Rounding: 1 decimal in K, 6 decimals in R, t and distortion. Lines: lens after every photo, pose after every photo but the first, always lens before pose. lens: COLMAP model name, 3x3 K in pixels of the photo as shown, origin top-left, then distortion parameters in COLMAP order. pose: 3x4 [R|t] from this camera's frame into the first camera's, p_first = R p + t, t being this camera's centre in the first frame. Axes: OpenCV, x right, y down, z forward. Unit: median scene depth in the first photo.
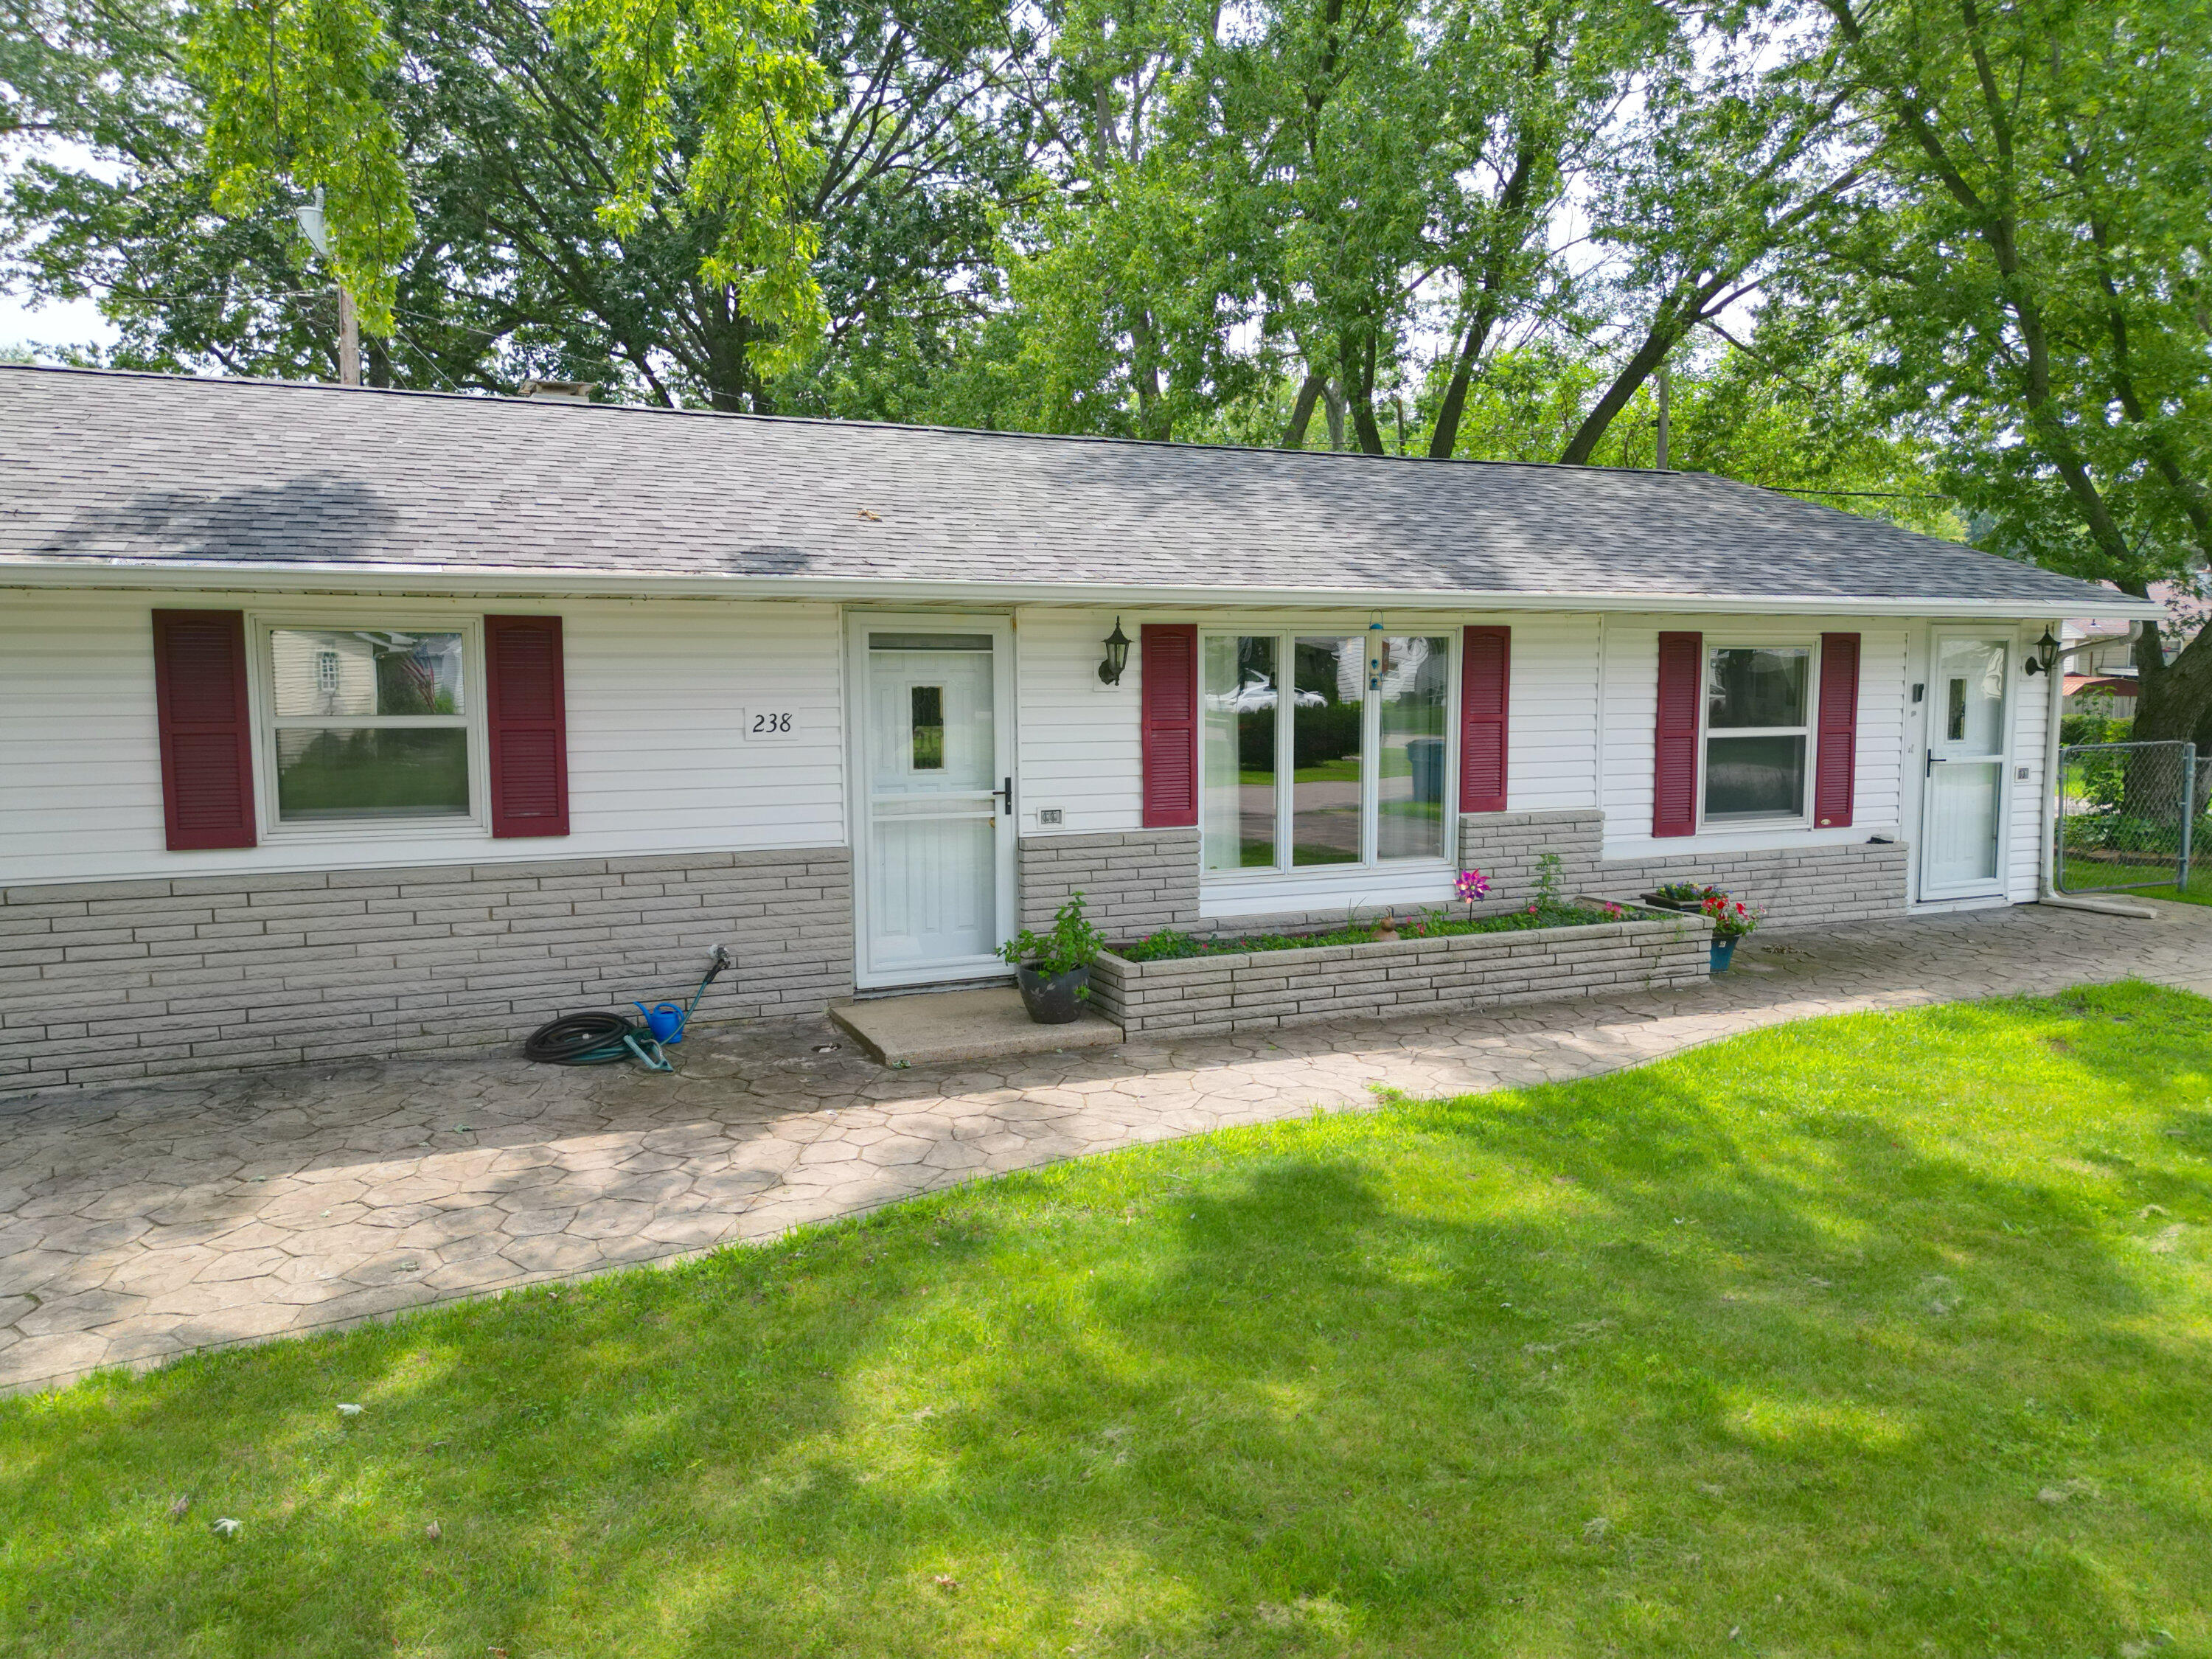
lens RADIAL K [[1560.0, 0, 1109.5], [0, 1560.0, 824.5], [0, 0, 1]] dist [0.067492, -0.071101]
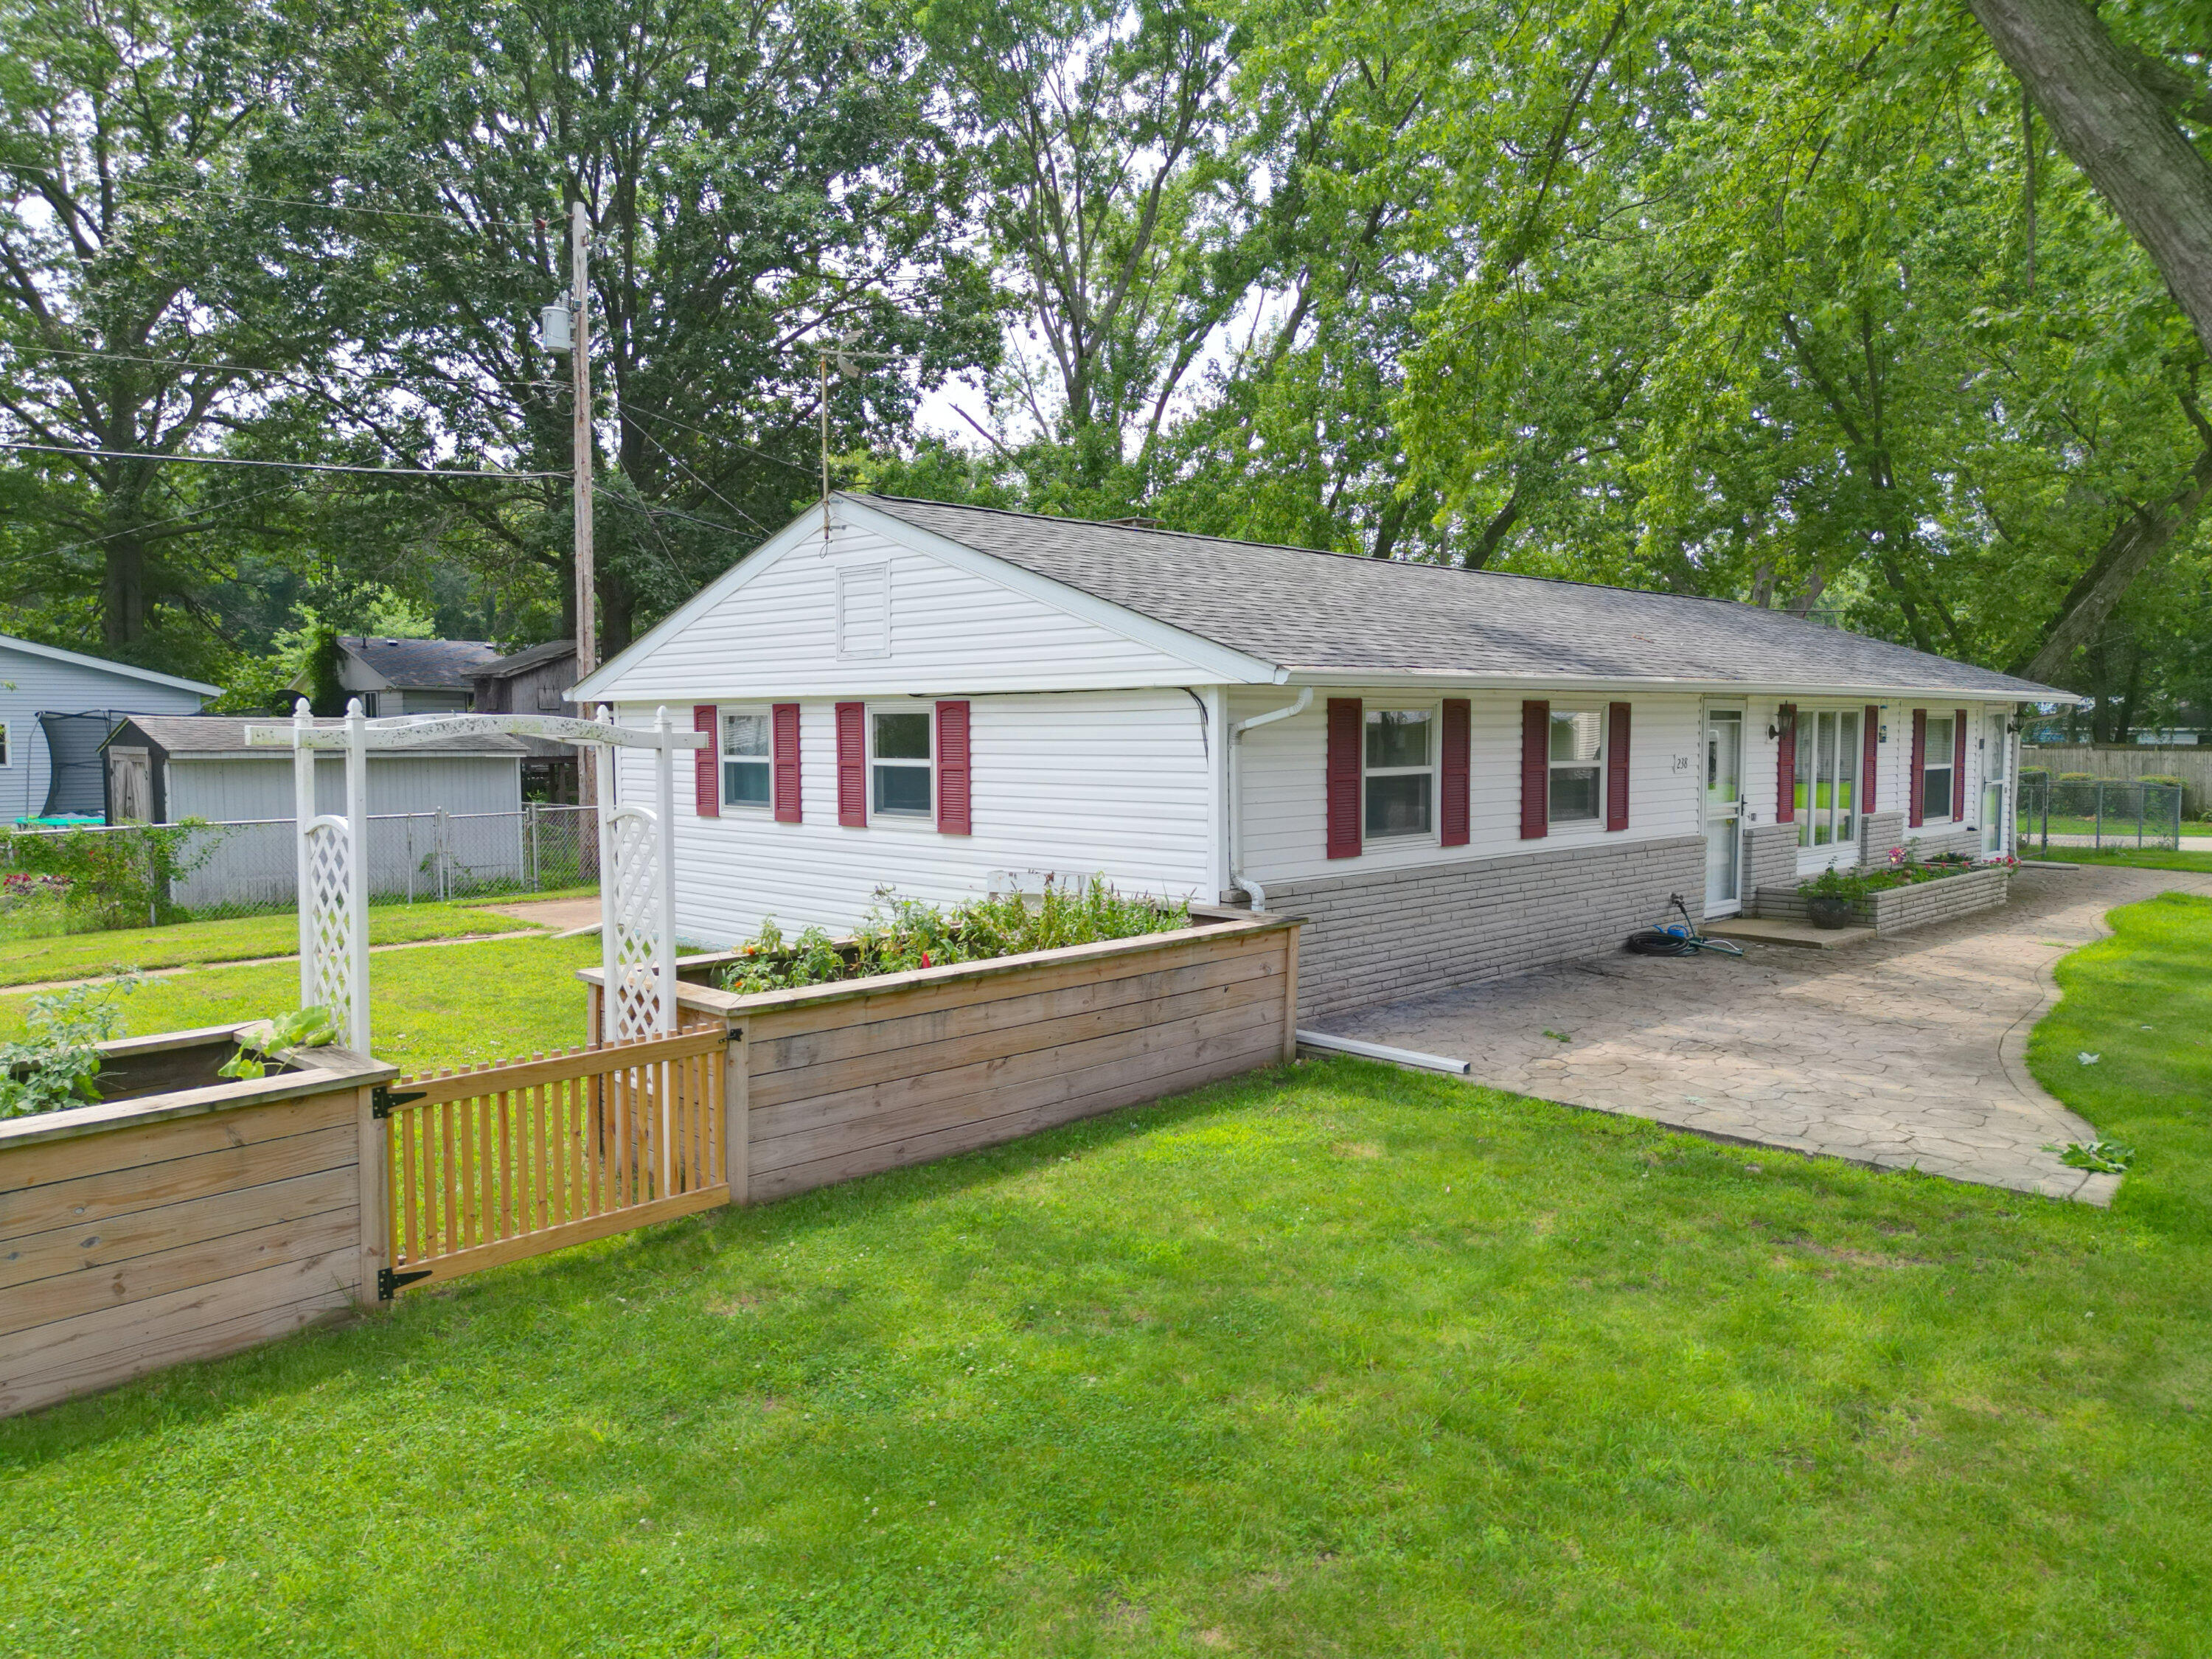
lens RADIAL K [[1560.0, 0, 1109.5], [0, 1560.0, 824.5], [0, 0, 1]] dist [0.067492, -0.071101]
pose [[0.928979, -0.036333, 0.368344, -1.293463], [0.059549, 0.996878, -0.051853, 0.048793], [-0.365310, 0.070105, 0.928242, -0.328781]]
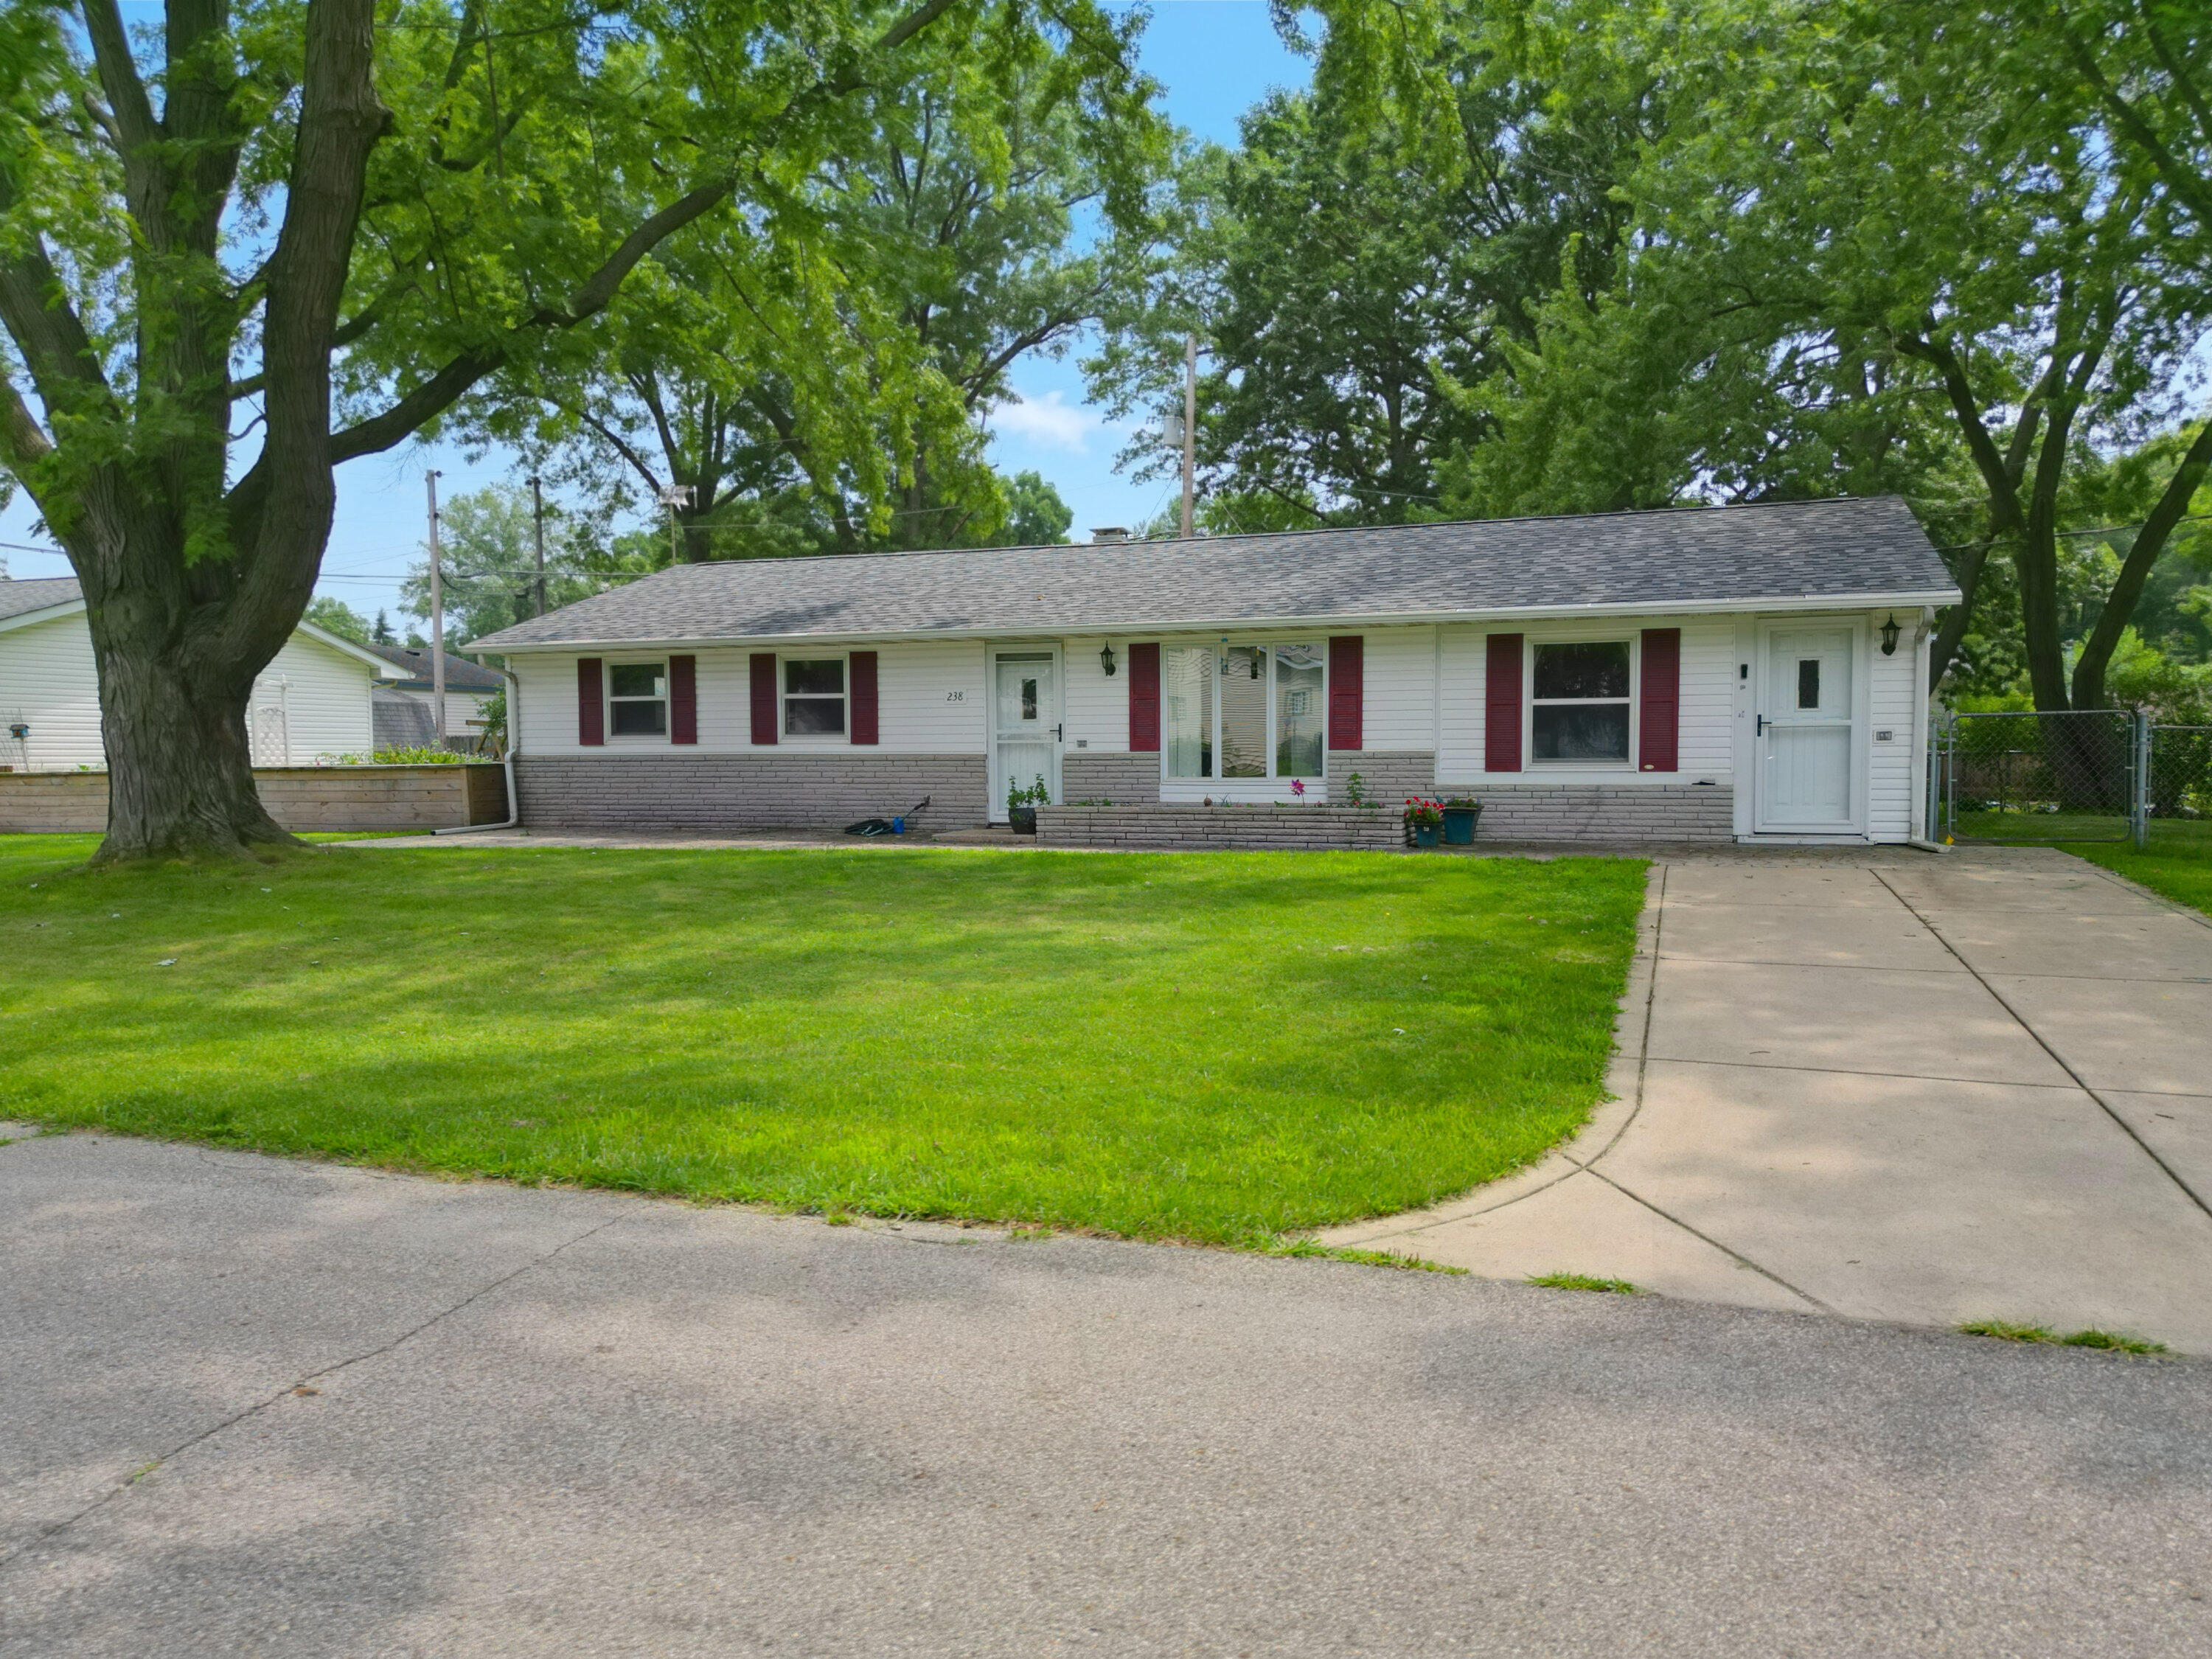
lens RADIAL K [[1560.0, 0, 1109.5], [0, 1560.0, 824.5], [0, 0, 1]] dist [0.067492, -0.071101]
pose [[0.718589, 0.032787, -0.694662, 1.320628], [-0.063644, 0.997797, -0.018742, 0.128024], [0.692516, 0.057679, 0.719093, -0.372071]]
